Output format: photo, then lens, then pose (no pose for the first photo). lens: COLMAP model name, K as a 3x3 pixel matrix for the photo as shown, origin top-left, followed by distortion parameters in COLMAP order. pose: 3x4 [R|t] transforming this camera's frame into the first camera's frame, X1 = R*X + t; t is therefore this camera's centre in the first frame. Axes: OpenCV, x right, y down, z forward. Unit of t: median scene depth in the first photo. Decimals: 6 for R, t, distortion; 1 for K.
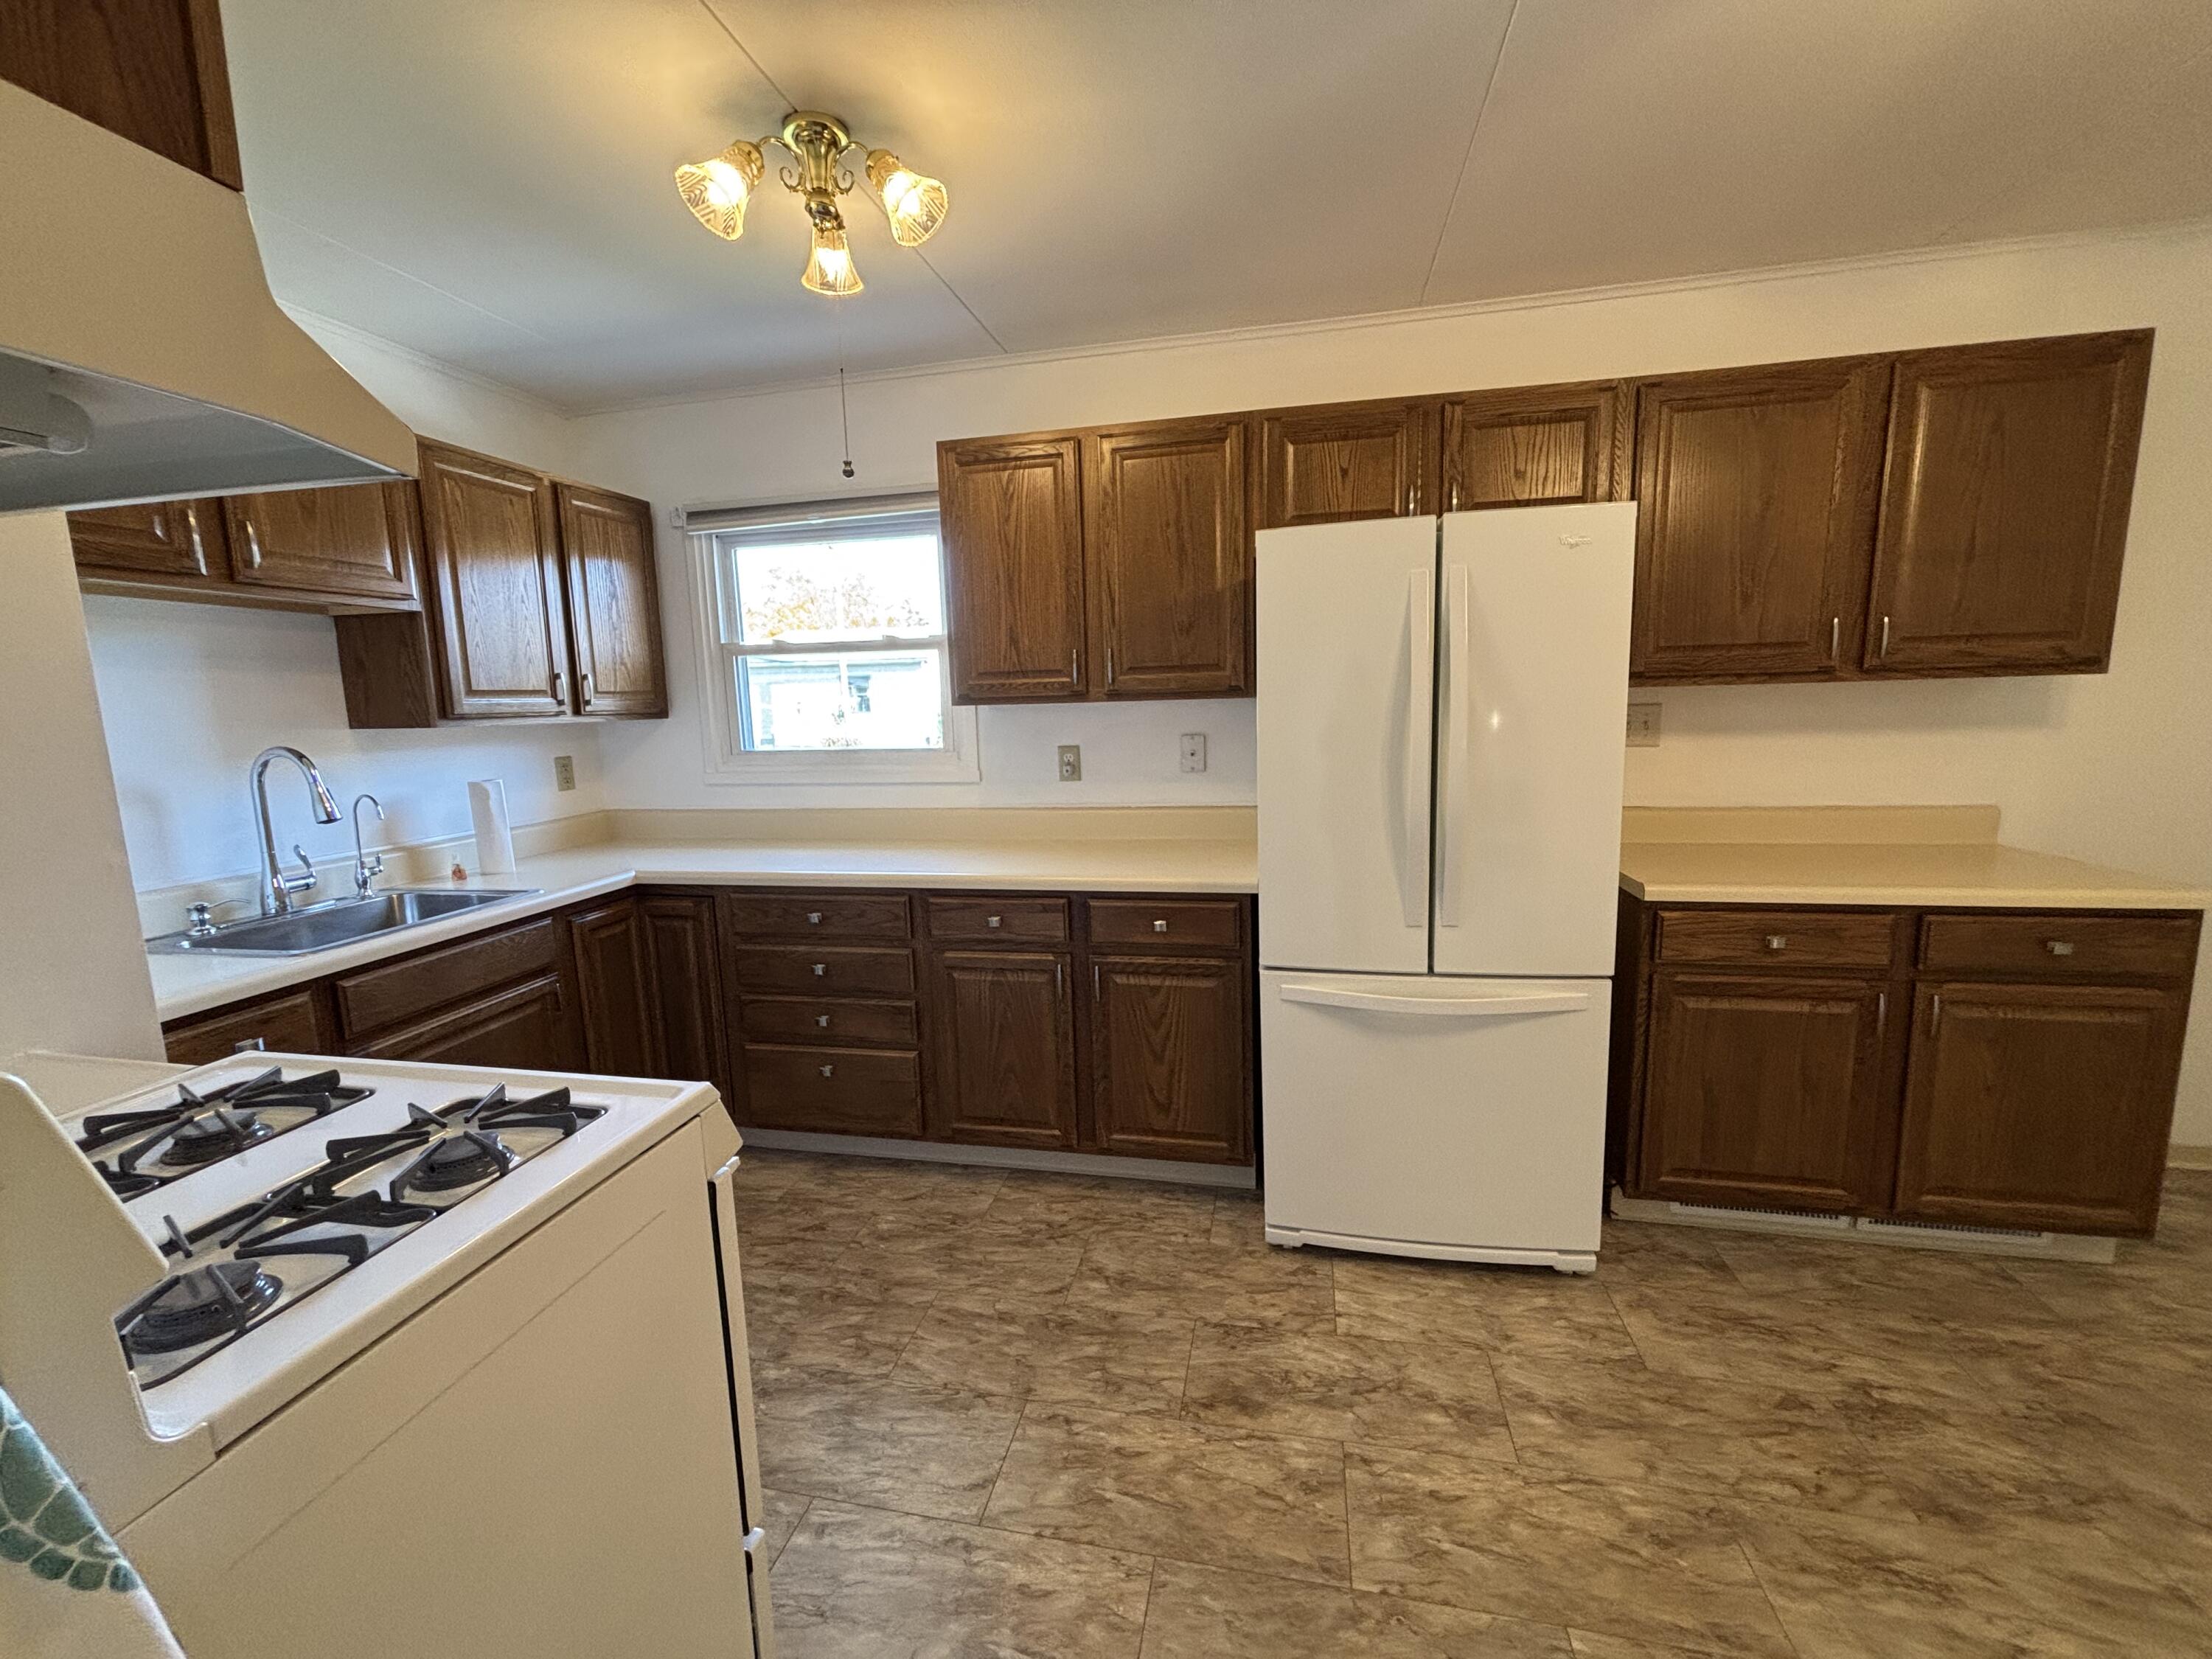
lens RADIAL K [[894.2, 0, 1101.6], [0, 894.2, 831.5], [0, 0, 1]] dist [0.001144, 0.001245]
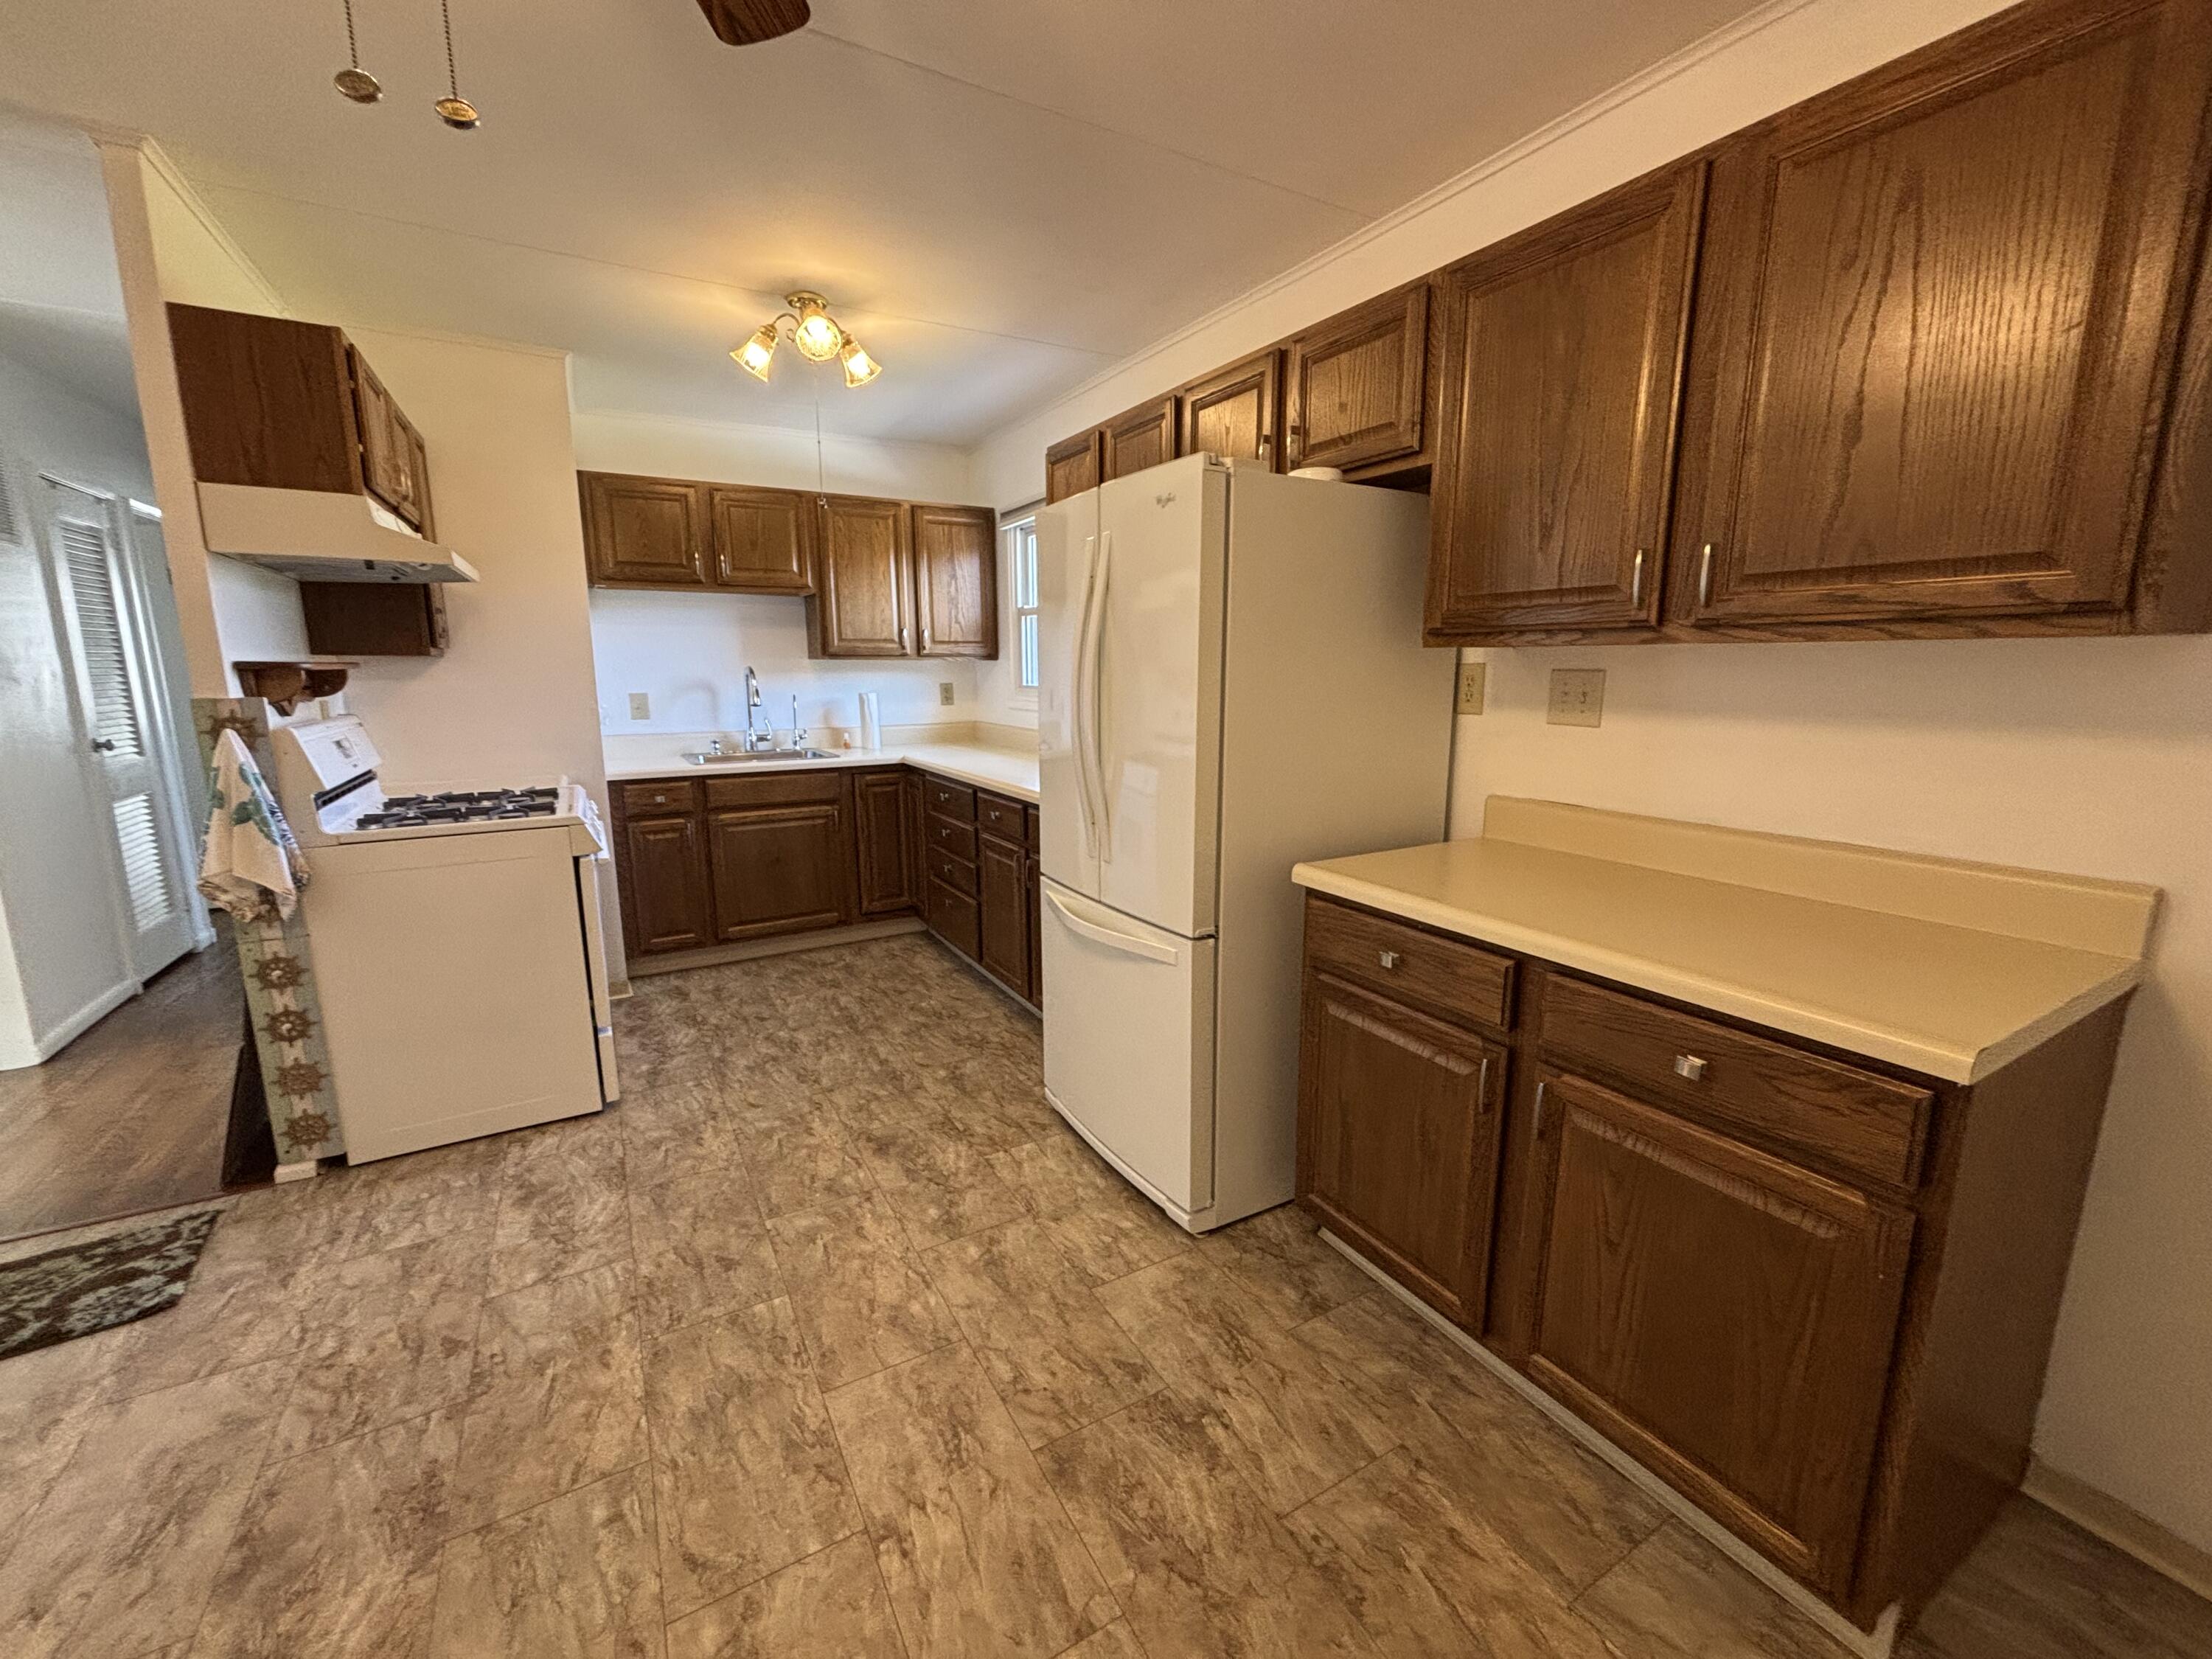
lens RADIAL K [[894.2, 0, 1109.0], [0, 894.2, 831.9], [0, 0, 1]] dist [0.001144, 0.001245]
pose [[0.670690, 0.165271, -0.723091, 1.143354], [-0.124662, 0.986110, 0.109759, -0.050570], [0.731187, 0.016528, 0.681976, 0.240310]]
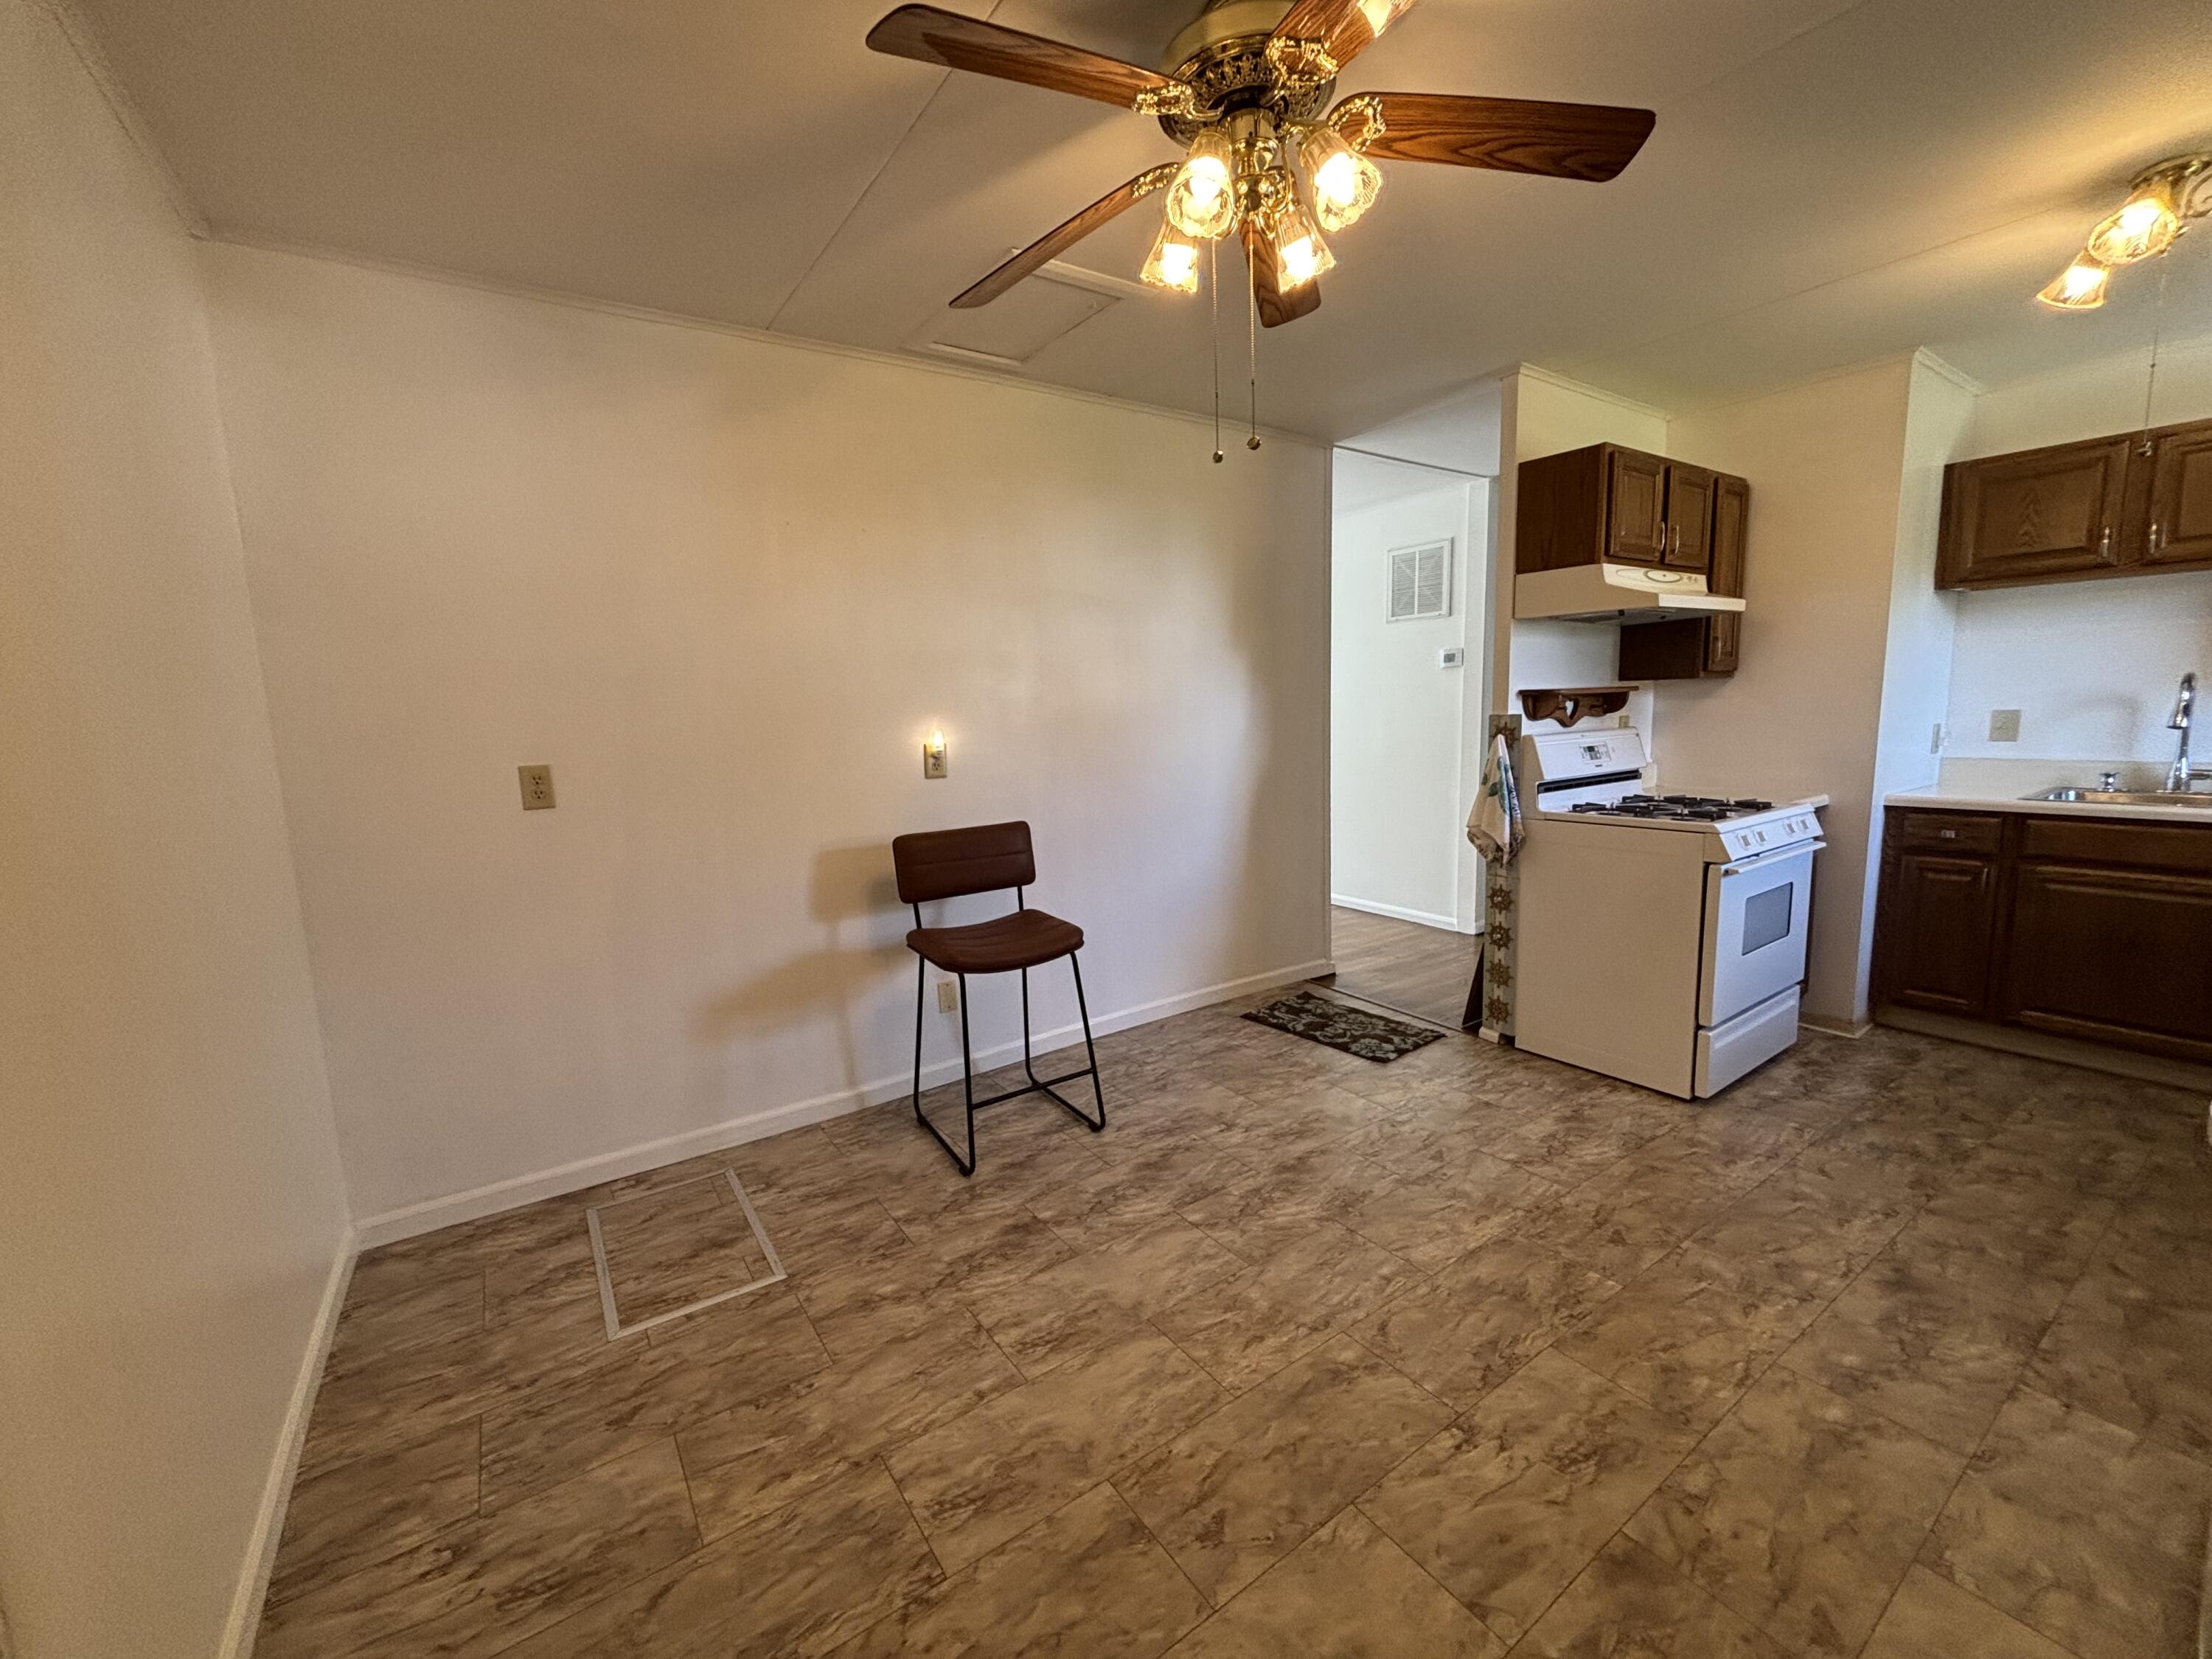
lens RADIAL K [[894.2, 0, 1093.4], [0, 894.2, 832.4], [0, 0, 1]] dist [0.001144, 0.001245]
pose [[-0.690916, 0.153379, -0.706477, 1.336440], [-0.049973, 0.964764, 0.258327, -0.132708], [0.721206, 0.213787, -0.658906, 0.755729]]
